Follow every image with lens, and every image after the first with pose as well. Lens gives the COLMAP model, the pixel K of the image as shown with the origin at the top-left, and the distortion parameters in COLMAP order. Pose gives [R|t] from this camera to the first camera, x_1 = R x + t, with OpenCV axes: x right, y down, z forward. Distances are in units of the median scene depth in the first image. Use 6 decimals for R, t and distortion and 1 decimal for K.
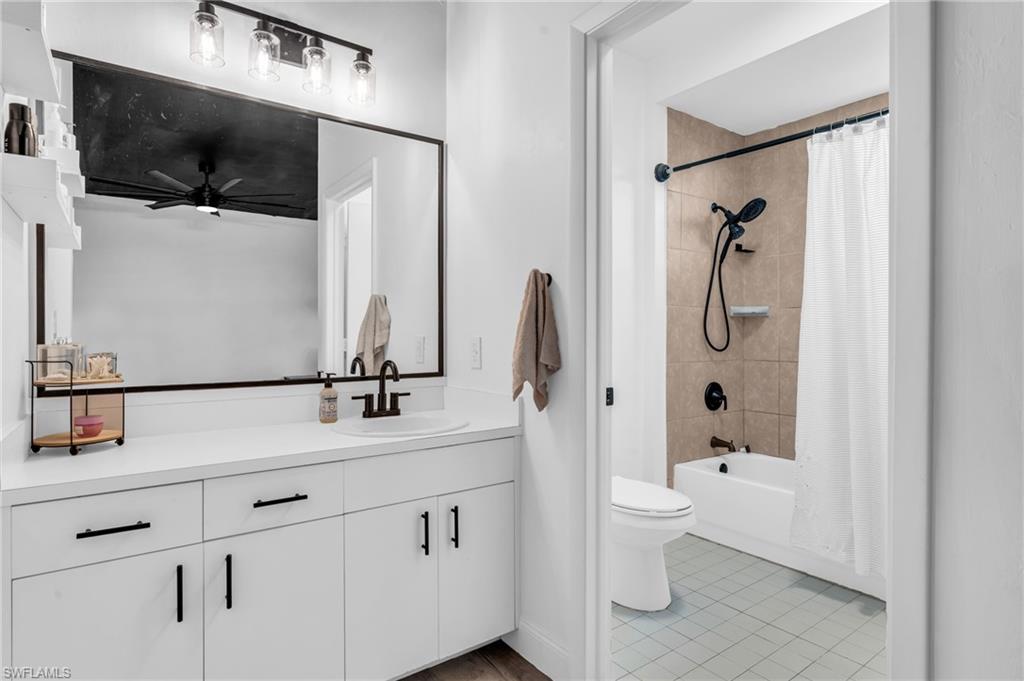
lens RADIAL K [[504.6, 0, 512.8], [0, 504.6, 340.2], [0, 0, 1]] dist [-0.004702, -0.000115]
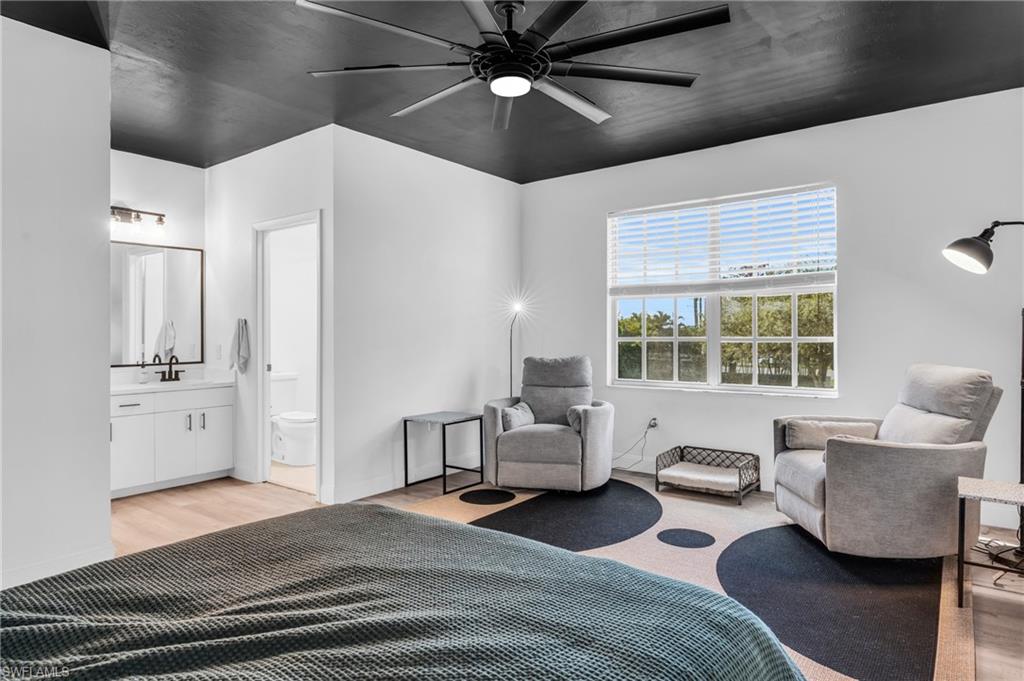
lens RADIAL K [[584.0, 0, 511.8], [0, 584.0, 337.0], [0, 0, 1]] dist [0.006243, 0.000335]
pose [[0.961619, -0.001357, 0.274384, 0.466138], [0.002496, 0.999990, -0.003800, -0.026803], [-0.274376, 0.004339, 0.961613, -1.839233]]
